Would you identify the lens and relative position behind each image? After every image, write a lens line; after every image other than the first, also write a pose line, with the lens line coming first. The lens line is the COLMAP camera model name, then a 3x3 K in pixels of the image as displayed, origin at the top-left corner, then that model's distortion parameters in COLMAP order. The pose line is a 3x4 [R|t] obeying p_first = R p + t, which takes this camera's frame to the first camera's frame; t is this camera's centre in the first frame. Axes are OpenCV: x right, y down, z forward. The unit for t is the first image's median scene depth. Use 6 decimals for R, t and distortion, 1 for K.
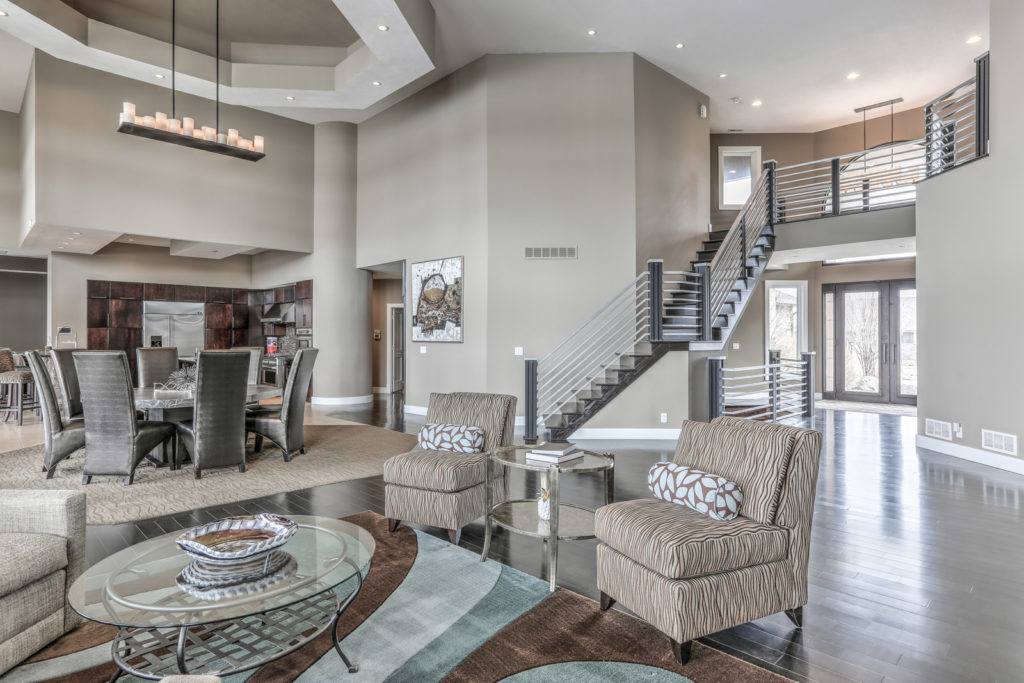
lens RADIAL K [[567.1, 0, 510.5], [0, 567.1, 338.5], [0, 0, 1]] dist [0.002358, 0.001918]
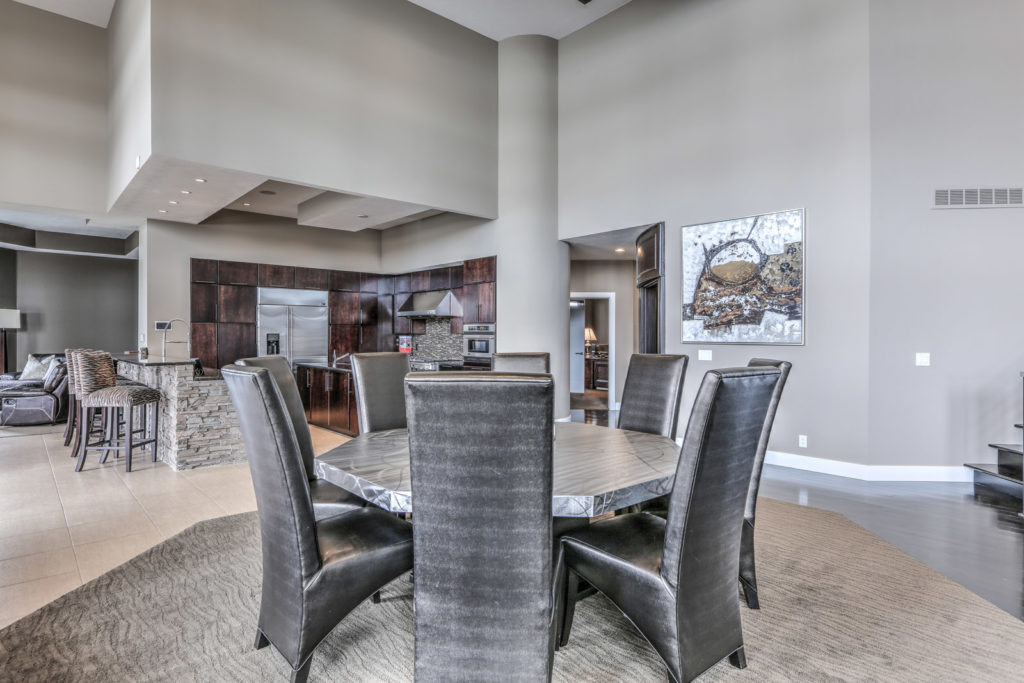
lens RADIAL K [[558.8, 0, 512.0], [0, 558.8, 341.5], [0, 0, 1]] dist [-0.005514, -0.000248]
pose [[0.999476, 0.000936, -0.032341, -0.308708], [-0.000633, 0.999956, 0.009395, -0.001978], [0.032348, -0.009370, 0.999433, 0.291841]]
